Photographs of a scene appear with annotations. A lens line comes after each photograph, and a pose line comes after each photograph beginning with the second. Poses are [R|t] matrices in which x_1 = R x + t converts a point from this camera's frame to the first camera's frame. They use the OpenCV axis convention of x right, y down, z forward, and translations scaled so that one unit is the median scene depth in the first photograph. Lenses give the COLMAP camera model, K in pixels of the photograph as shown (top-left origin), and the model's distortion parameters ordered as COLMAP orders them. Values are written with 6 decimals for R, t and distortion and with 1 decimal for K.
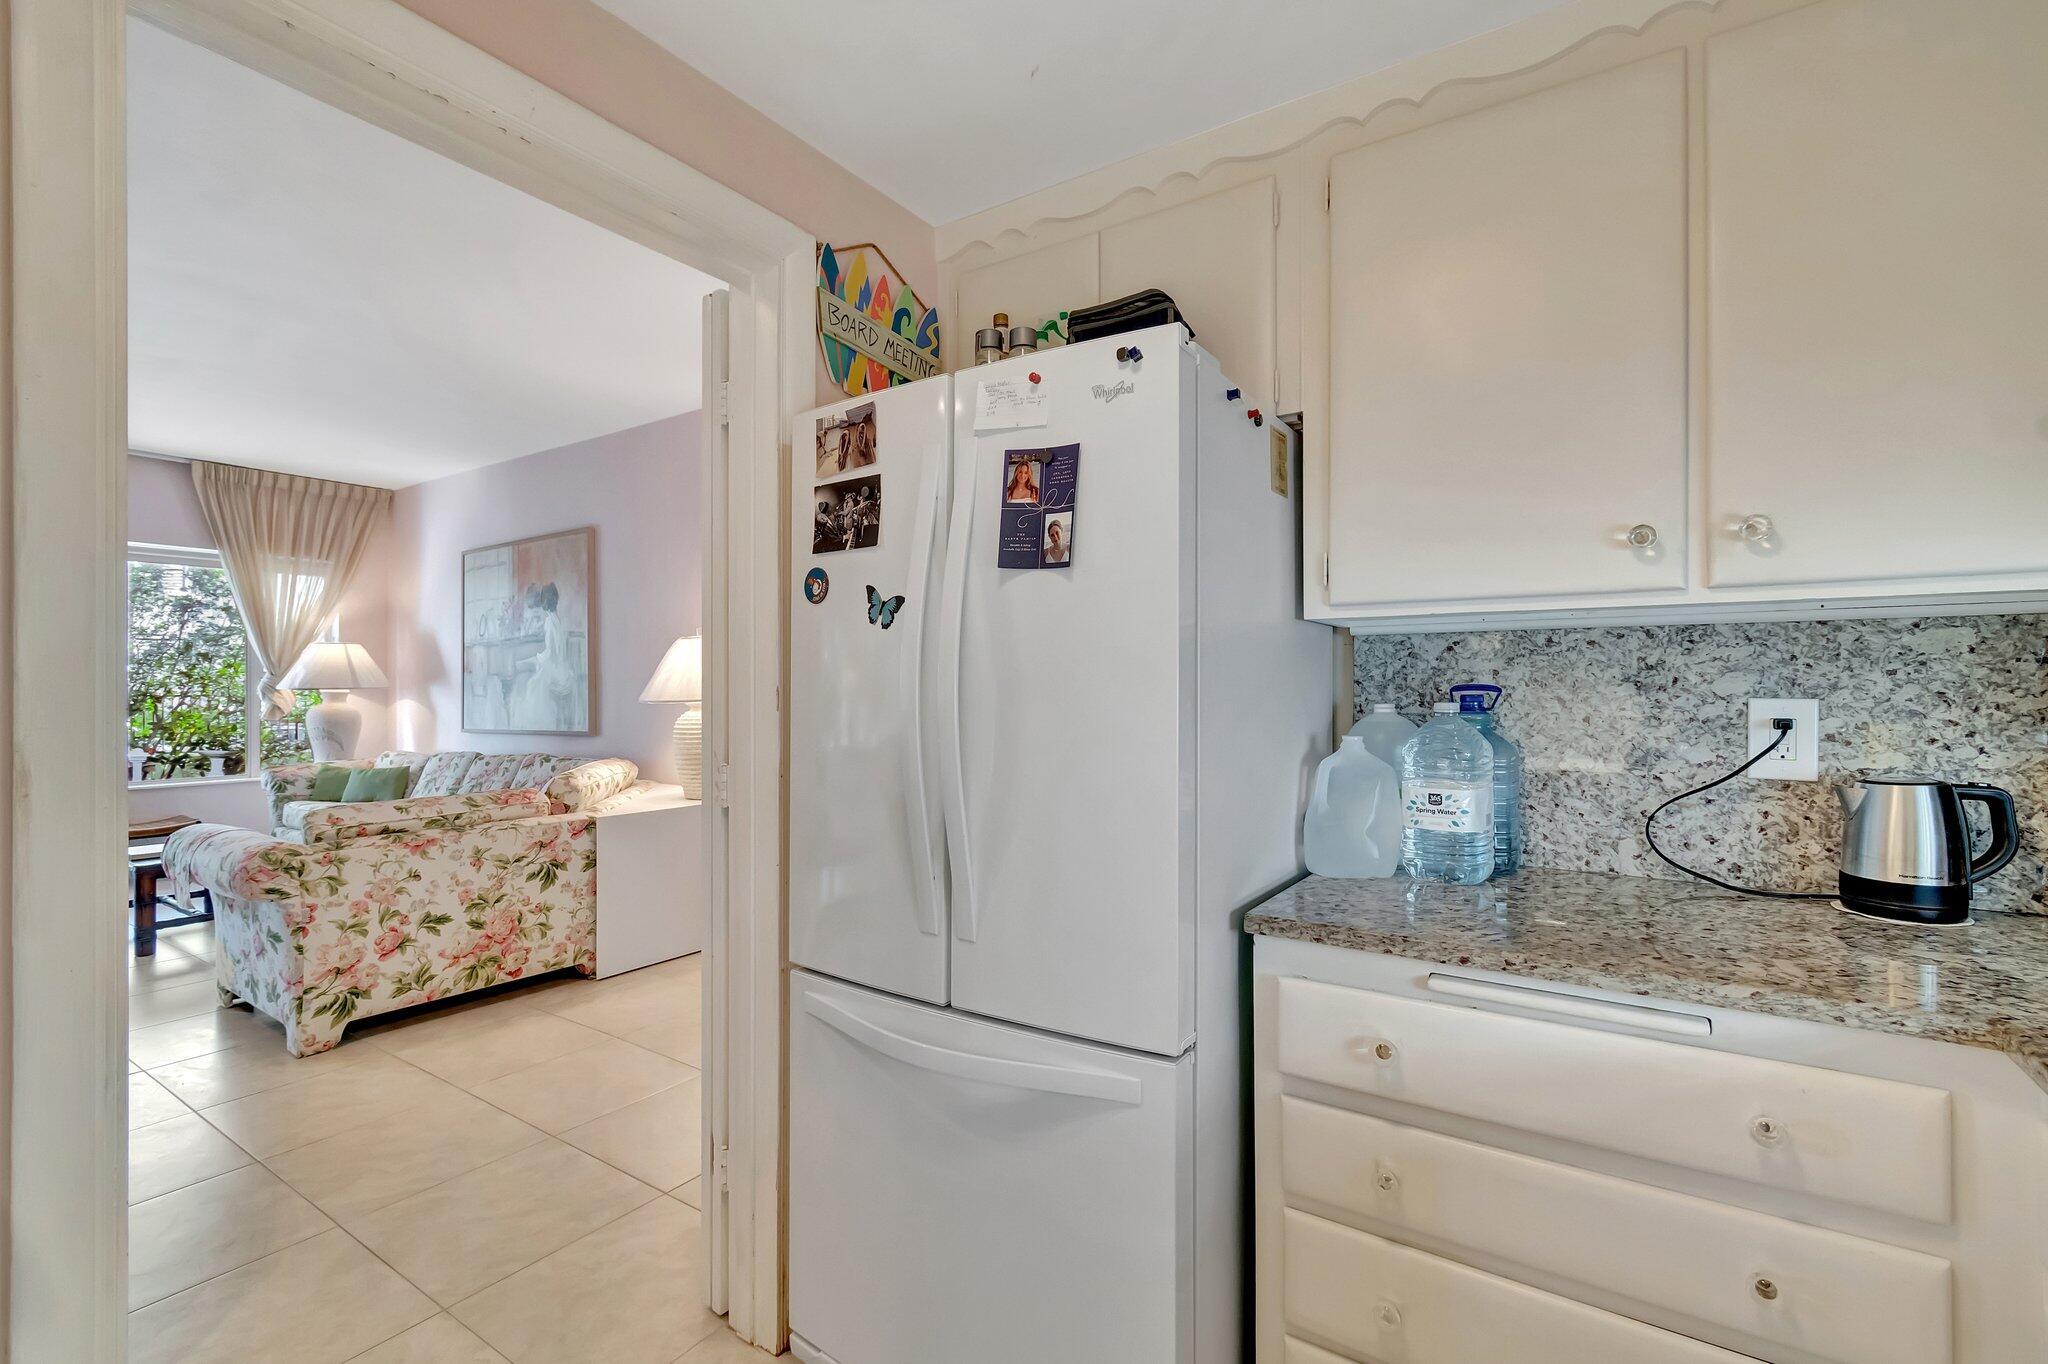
lens RADIAL K [[914.7, 0, 1032.3], [0, 914.7, 682.0], [0, 0, 1]] dist [0.002447, -0.001254]
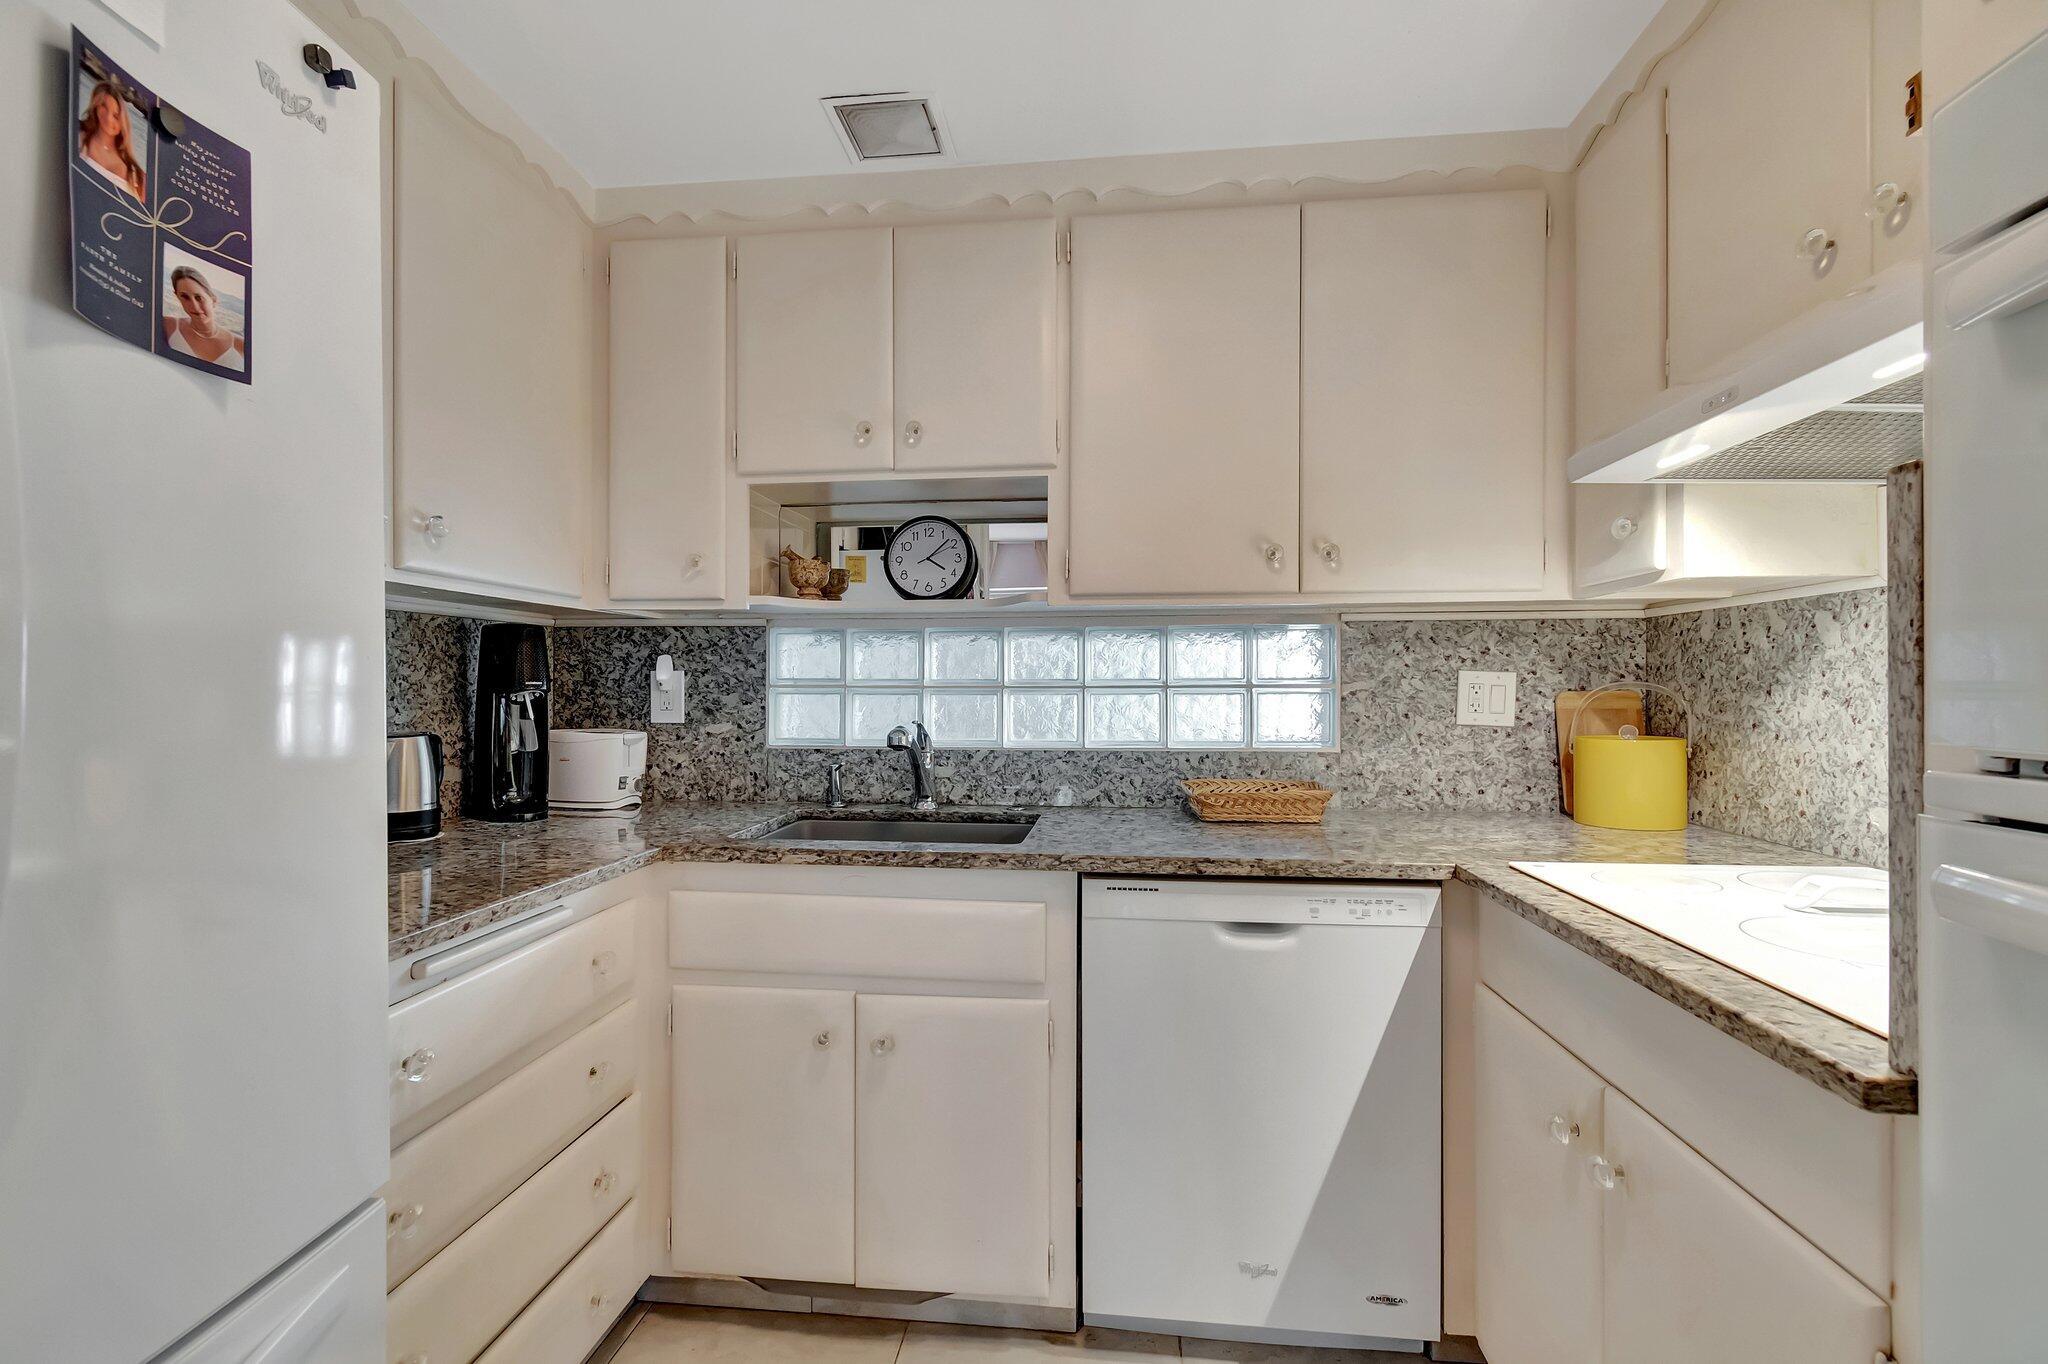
lens RADIAL K [[914.7, 0, 1010.2], [0, 914.7, 689.8], [0, 0, 1]] dist [0.002447, -0.001254]
pose [[-0.446702, -0.000386, 0.894683, -0.229701], [-0.005601, 0.999982, -0.002365, 0.016915], [-0.894666, -0.006068, -0.446695, 0.316983]]
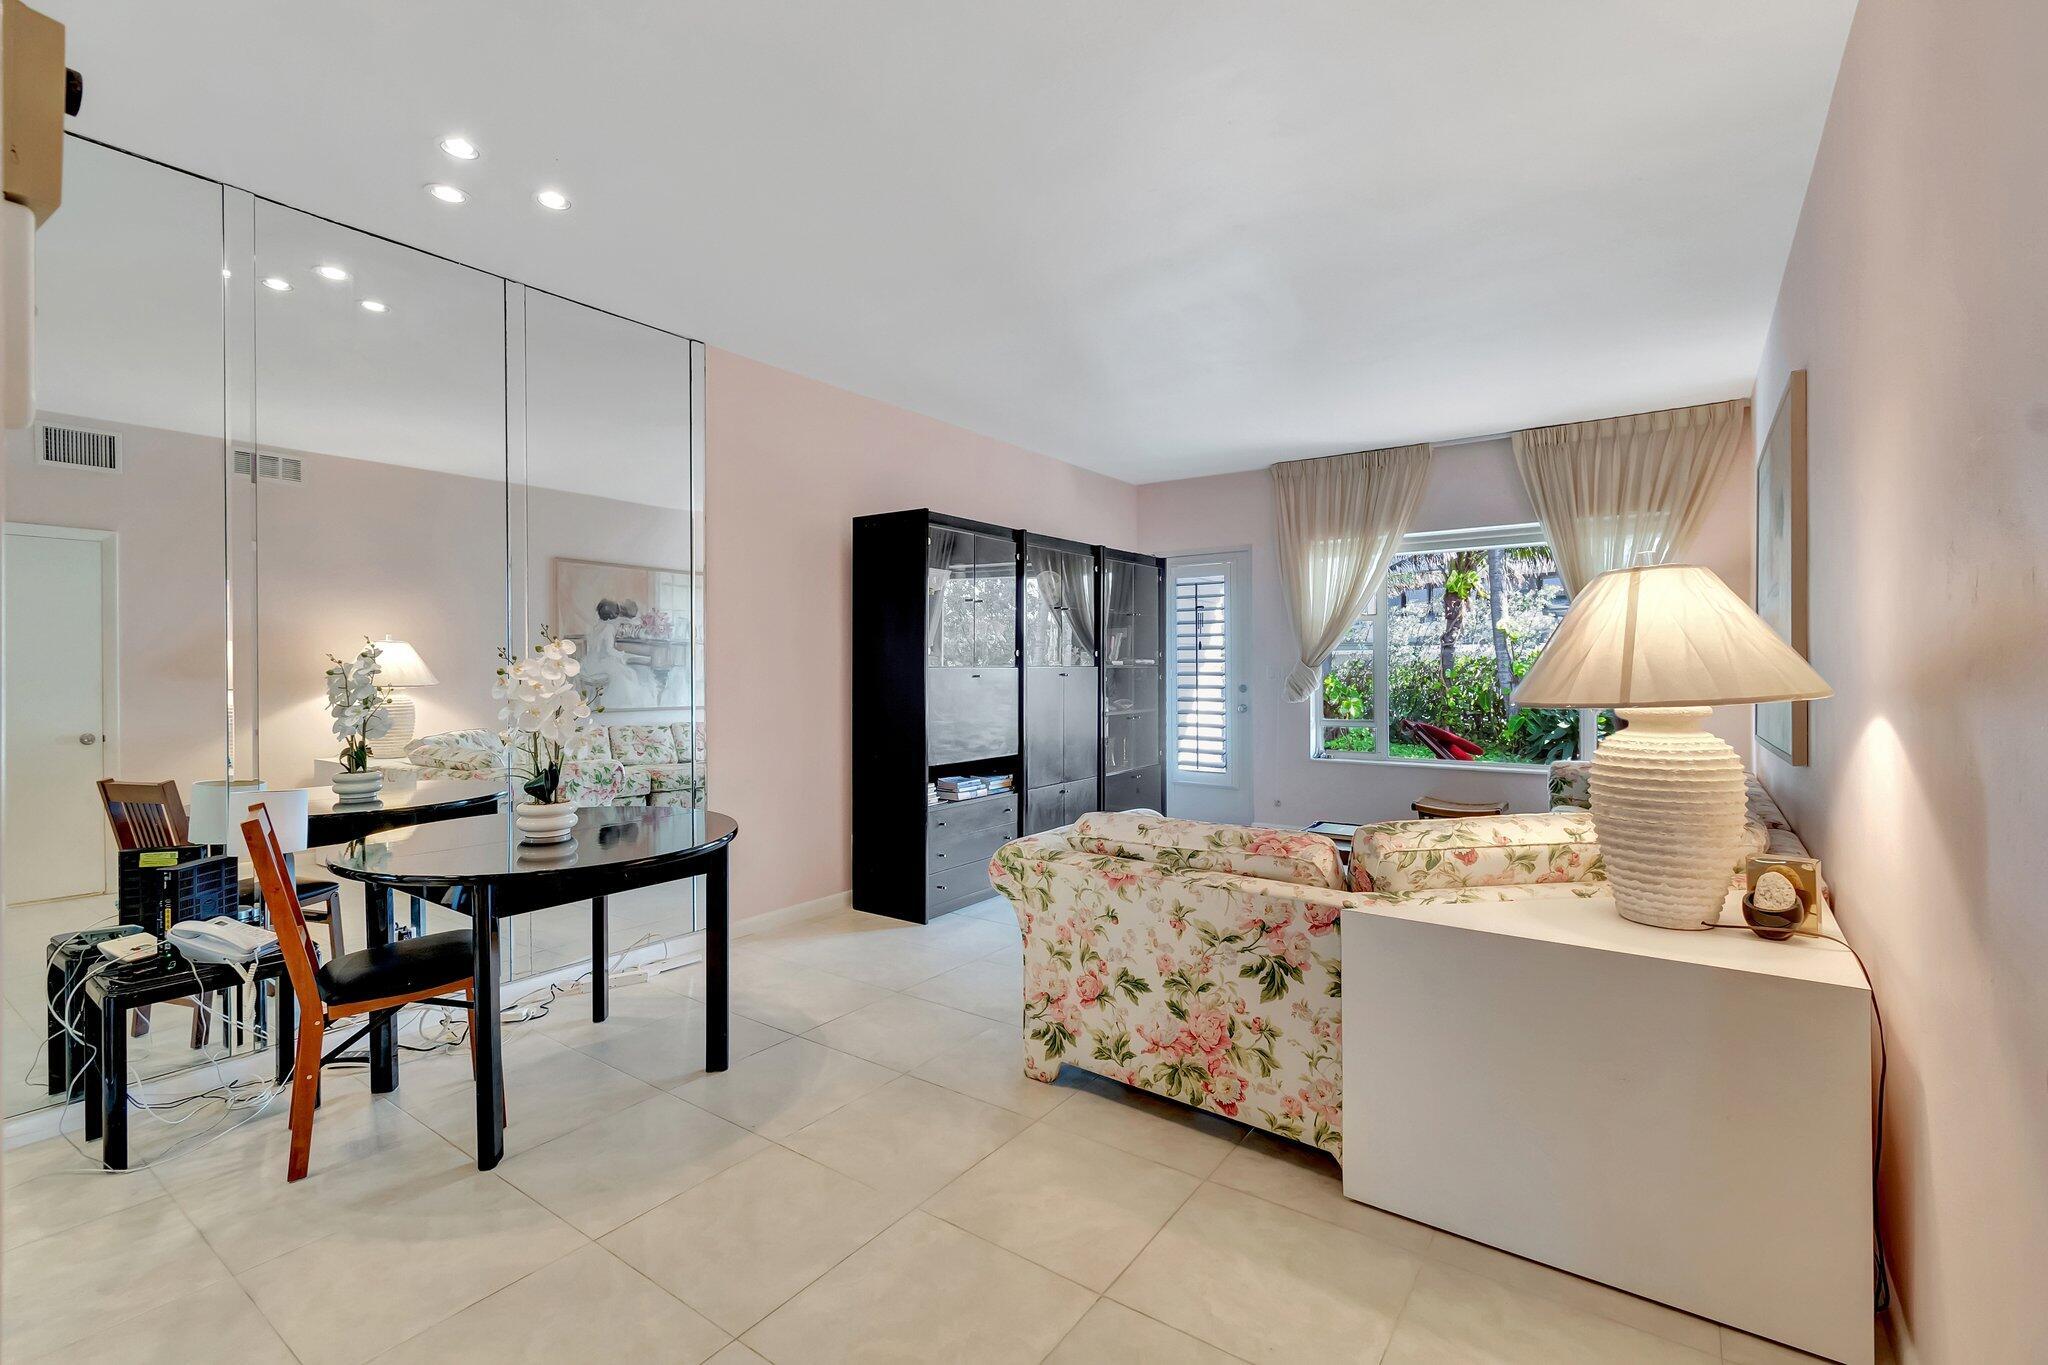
lens RADIAL K [[914.7, 0, 1013.3], [0, 914.7, 662.5], [0, 0, 1]] dist [0.002447, -0.001254]
pose [[-0.053175, -0.002836, -0.998581, 0.105469], [0.007636, 0.999966, -0.003247, -0.004391], [0.998556, -0.007798, -0.053151, 0.860111]]
